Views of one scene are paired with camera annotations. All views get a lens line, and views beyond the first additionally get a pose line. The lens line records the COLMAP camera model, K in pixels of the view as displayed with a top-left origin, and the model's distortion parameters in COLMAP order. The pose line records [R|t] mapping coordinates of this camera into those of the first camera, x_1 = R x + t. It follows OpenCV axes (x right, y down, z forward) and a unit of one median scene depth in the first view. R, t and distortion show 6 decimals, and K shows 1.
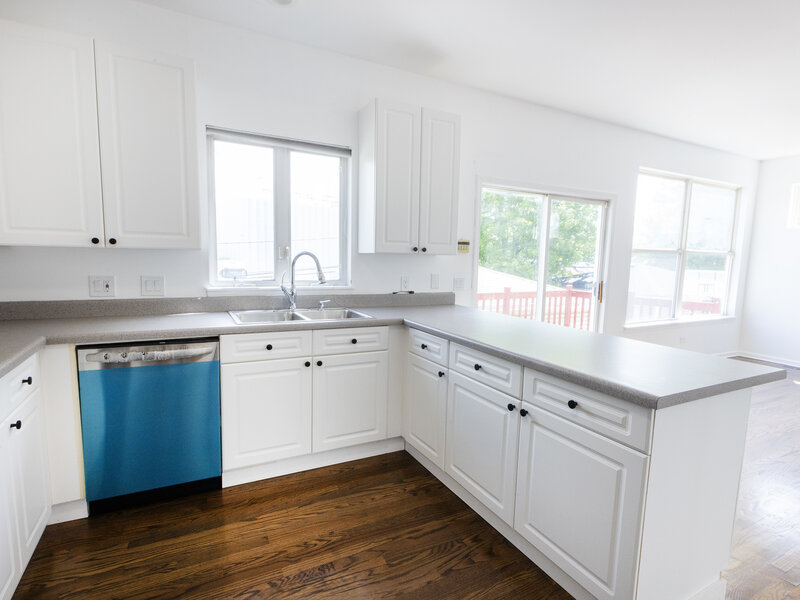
lens RADIAL K [[409.8, 0, 398.5], [0, 409.8, 302.2], [0, 0, 1]] dist [0.001936, -0.000193]
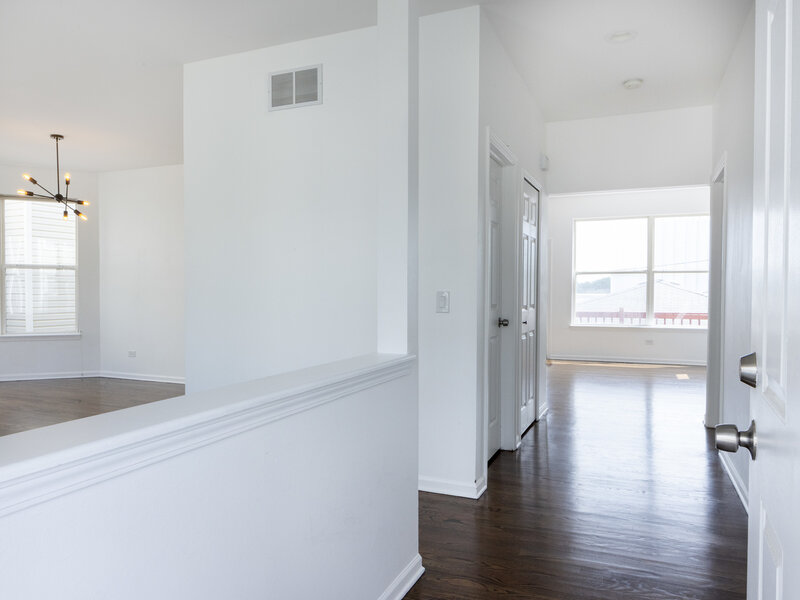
lens RADIAL K [[572.1, 0, 400.8], [0, 572.1, 296.8], [0, 0, 1]] dist [0.002921, 0.001331]
pose [[0.638051, -0.017794, -0.769789, 1.533977], [-0.064693, 0.994959, -0.076621, 0.132937], [0.767272, 0.098688, 0.633683, -0.671289]]
